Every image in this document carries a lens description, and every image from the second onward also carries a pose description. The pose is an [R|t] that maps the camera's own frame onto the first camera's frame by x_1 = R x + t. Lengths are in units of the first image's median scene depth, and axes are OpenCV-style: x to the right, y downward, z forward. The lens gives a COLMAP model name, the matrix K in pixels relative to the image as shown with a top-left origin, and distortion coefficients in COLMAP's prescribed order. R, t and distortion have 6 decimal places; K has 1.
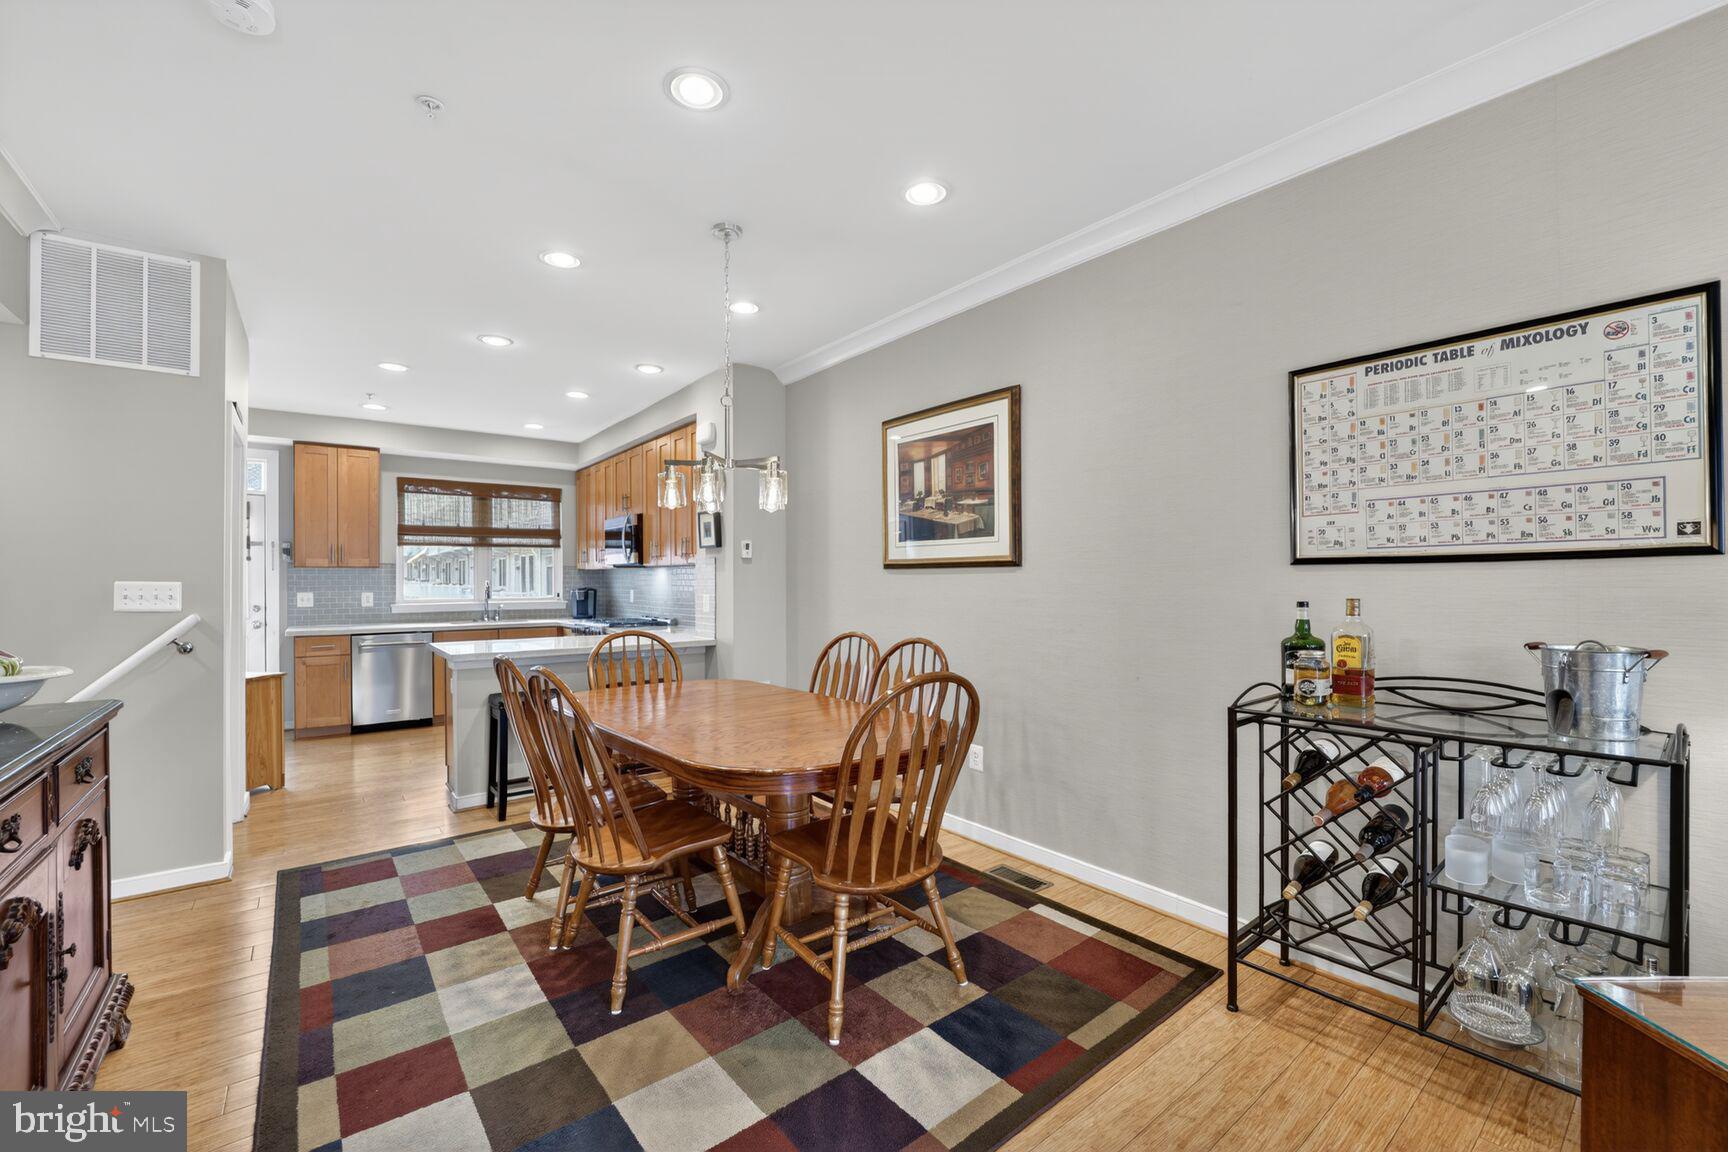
lens RADIAL K [[714.8, 0, 868.9], [0, 714.8, 588.2], [0, 0, 1]] dist [-0.010597, -0.000288]
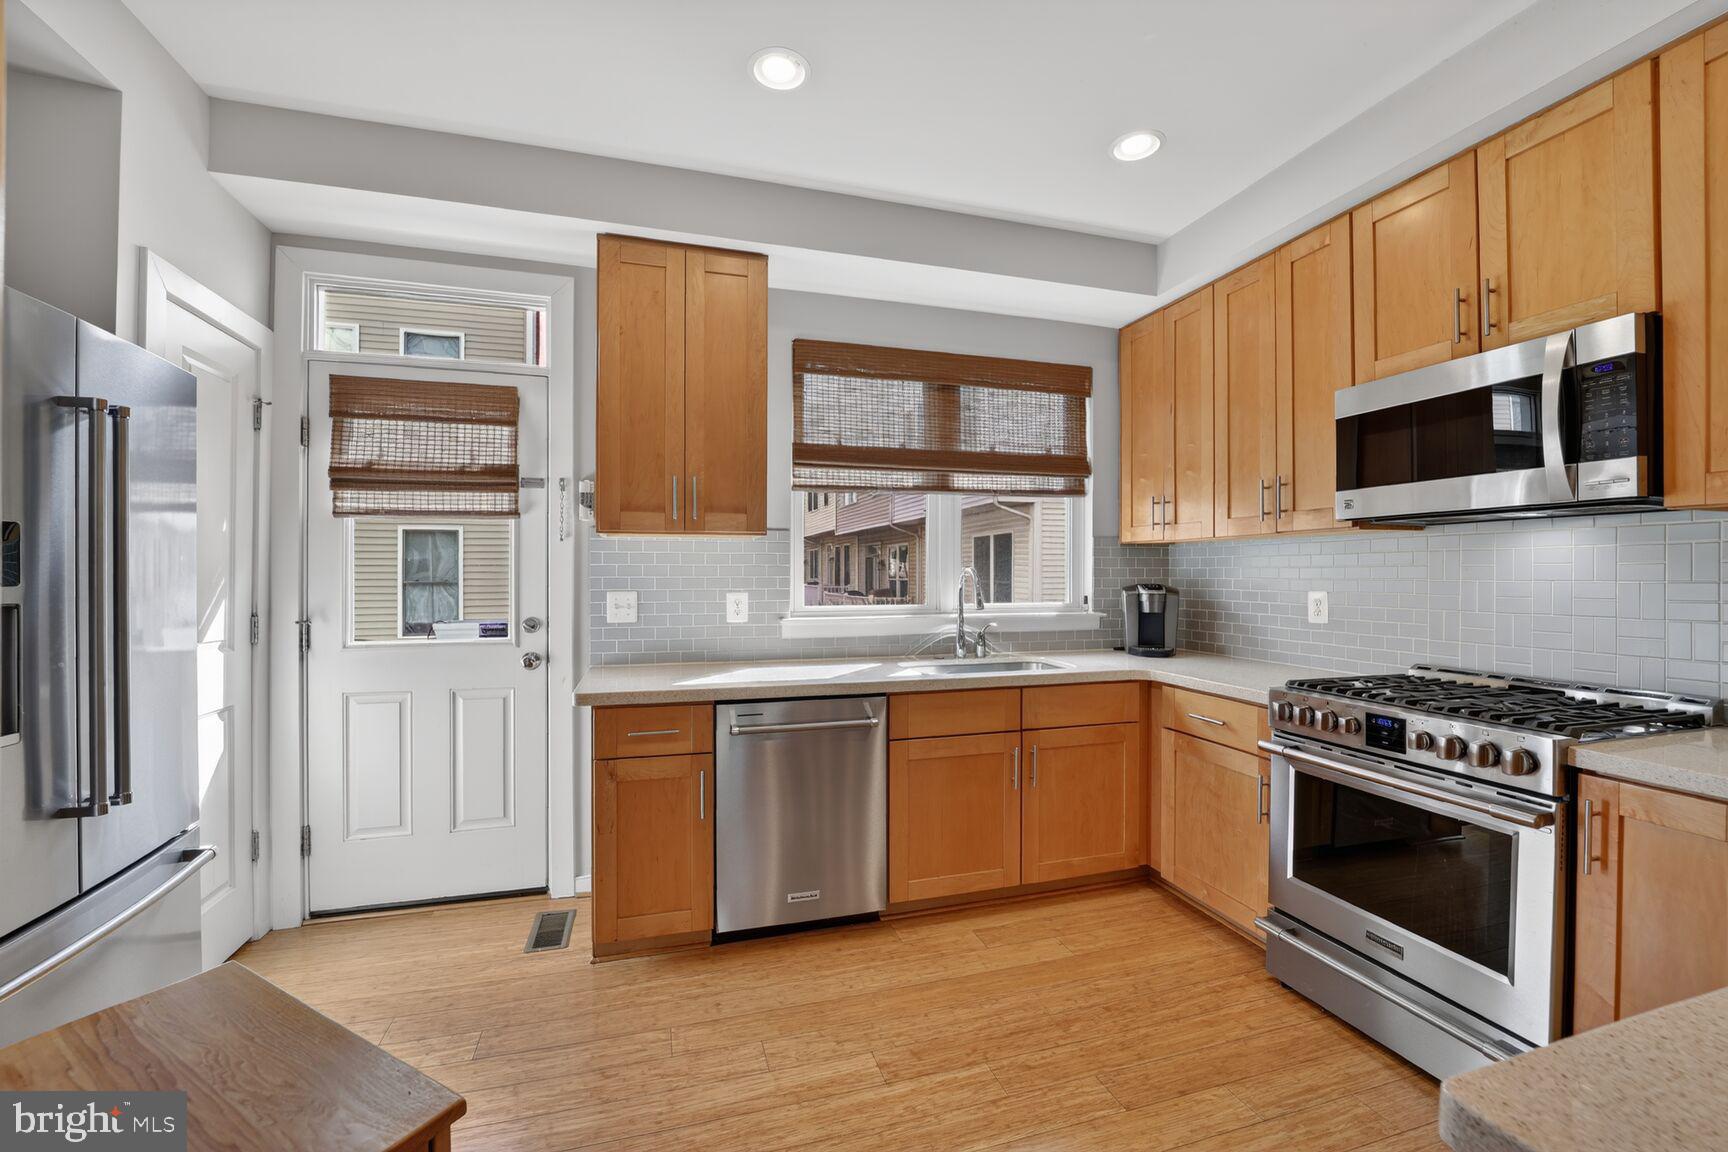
lens RADIAL K [[714.8, 0, 855.4], [0, 714.8, 575.2], [0, 0, 1]] dist [-0.010597, -0.000288]
pose [[0.926098, 0.002922, -0.377273, -0.440458], [-0.005644, 0.999965, -0.006110, -0.001932], [0.377242, 0.007788, 0.926082, 0.576606]]
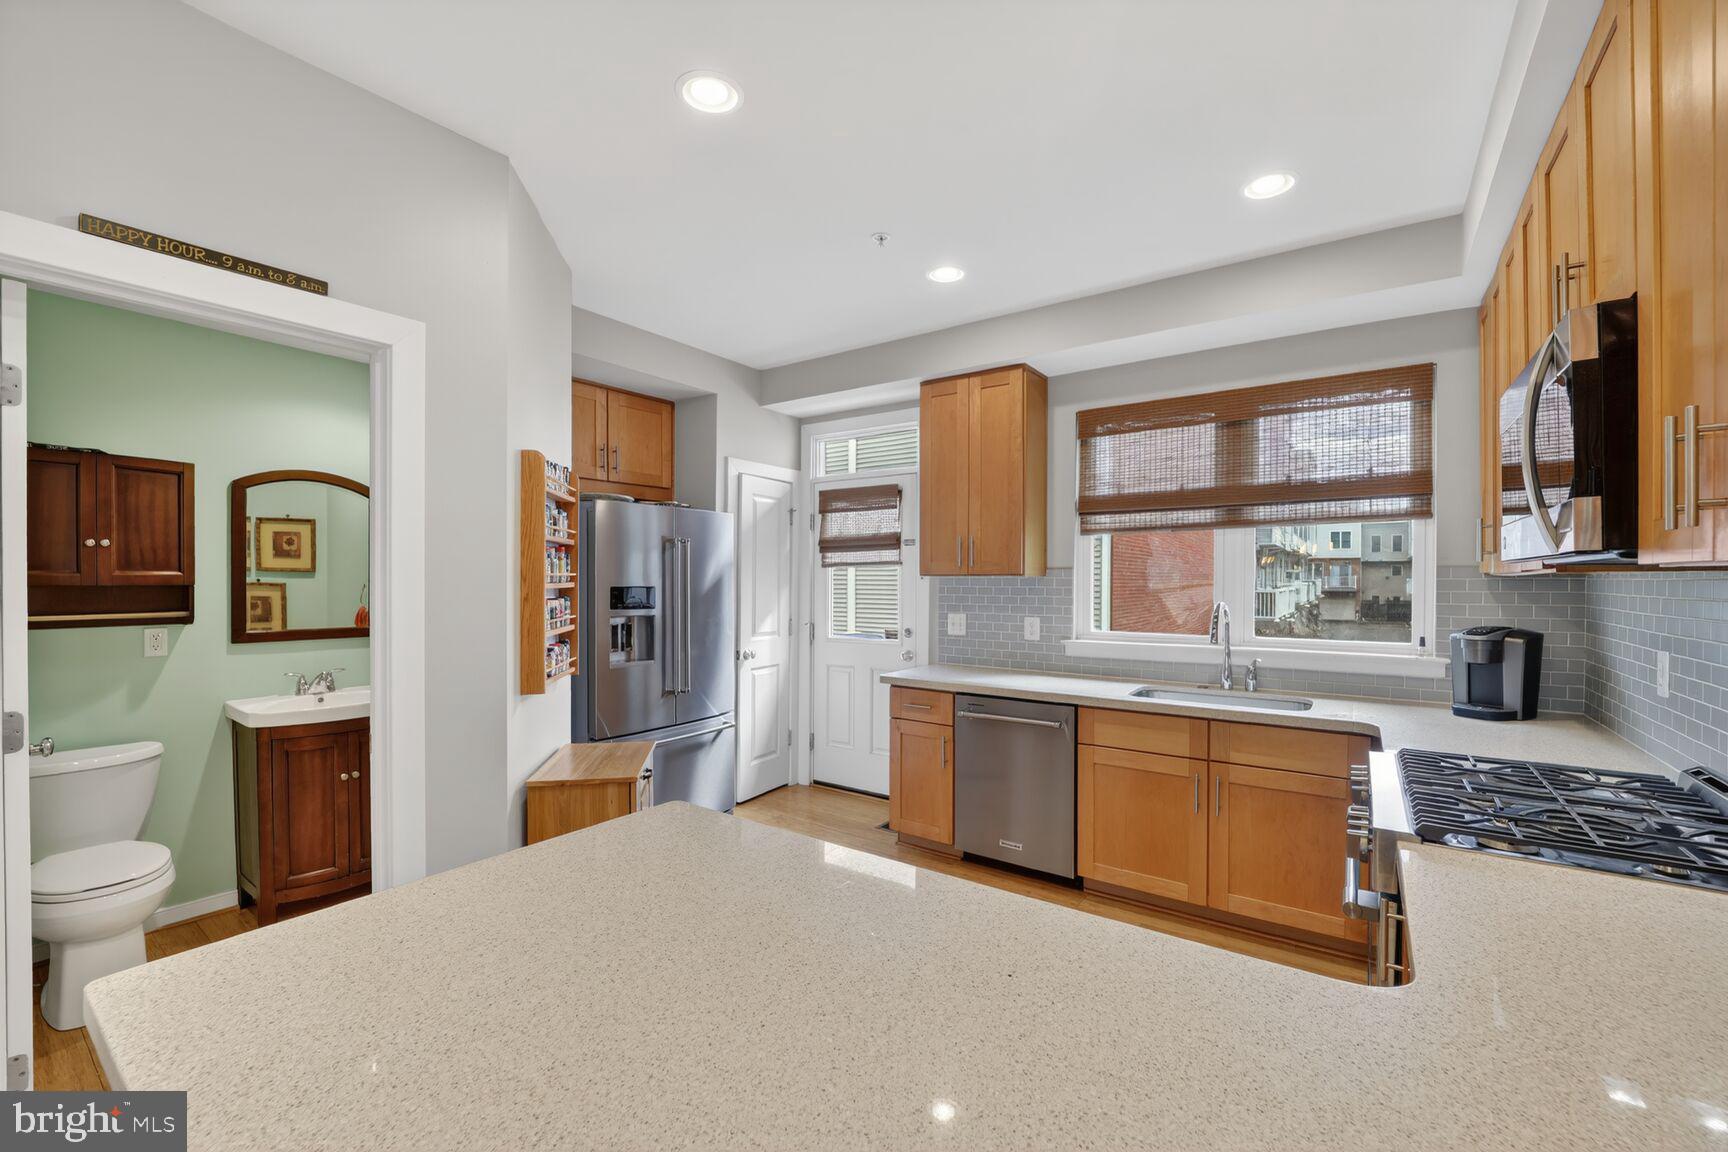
lens RADIAL K [[714.8, 0, 869.1], [0, 714.8, 585.5], [0, 0, 1]] dist [-0.010597, -0.000288]
pose [[0.276838, 0.009995, -0.960865, -0.165397], [-0.010695, 0.999916, 0.007320, -0.021440], [0.960857, 0.008250, 0.276922, 0.670096]]
